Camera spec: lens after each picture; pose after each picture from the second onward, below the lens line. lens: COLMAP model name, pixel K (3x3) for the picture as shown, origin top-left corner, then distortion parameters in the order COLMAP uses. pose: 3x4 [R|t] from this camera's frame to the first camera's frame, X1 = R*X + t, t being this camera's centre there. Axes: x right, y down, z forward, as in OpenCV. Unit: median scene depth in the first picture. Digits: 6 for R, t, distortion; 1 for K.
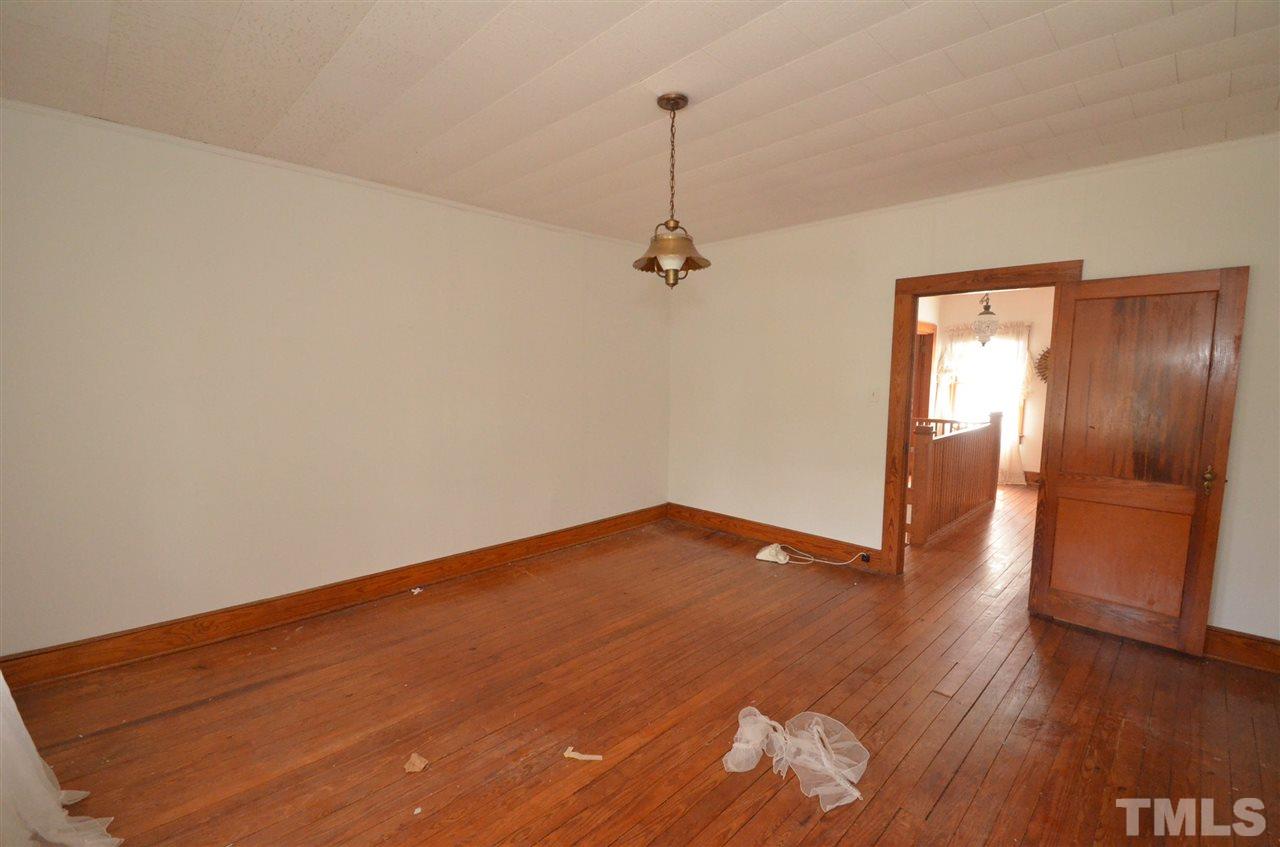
lens RADIAL K [[552.0, 0, 638.8], [0, 552.0, 441.2], [0, 0, 1]] dist [-0.002481, -0.000379]
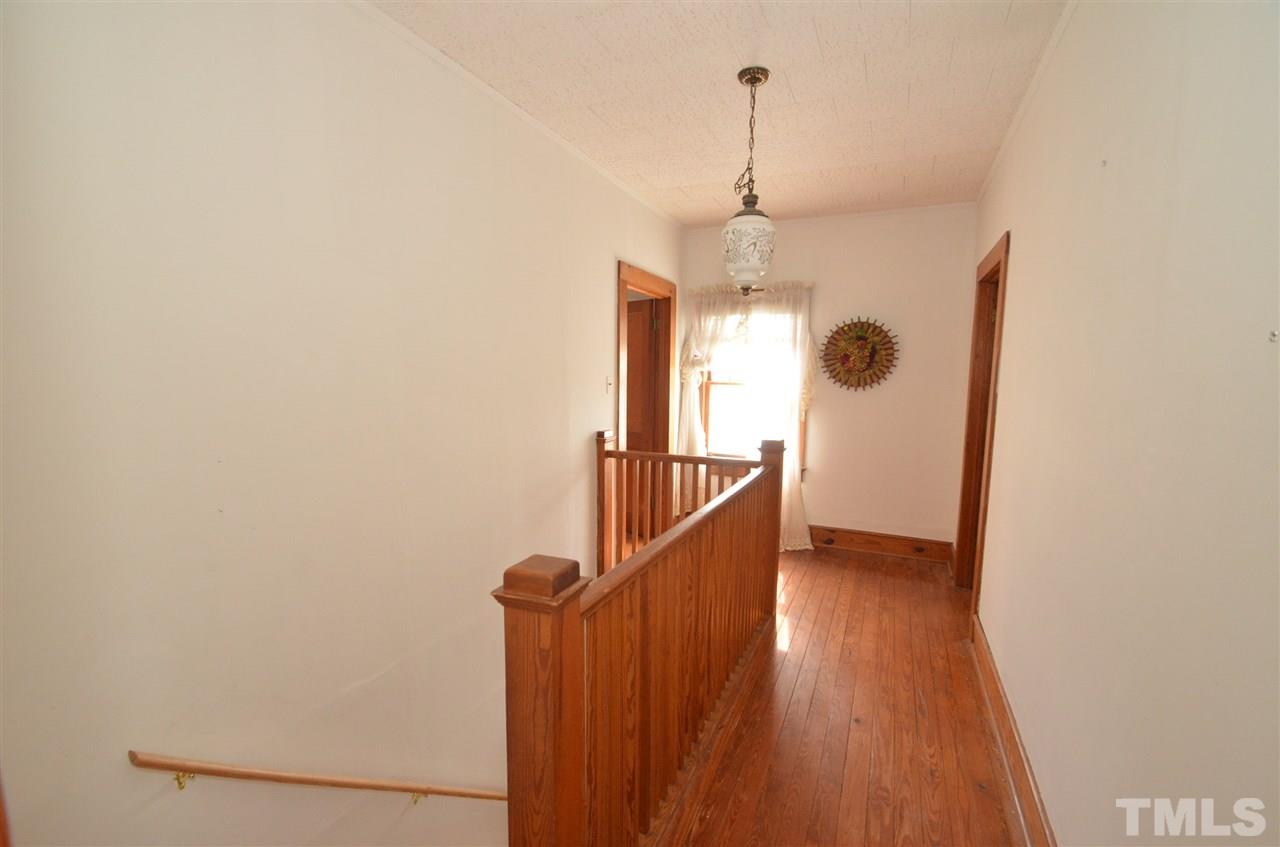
lens RADIAL K [[552.0, 0, 638.8], [0, 552.0, 441.2], [0, 0, 1]] dist [-0.002481, -0.000379]
pose [[0.934302, -0.031804, 0.355060, 0.301644], [0.032889, 0.999455, 0.002982, -0.048239], [-0.354961, 0.008891, 0.934839, 0.485252]]
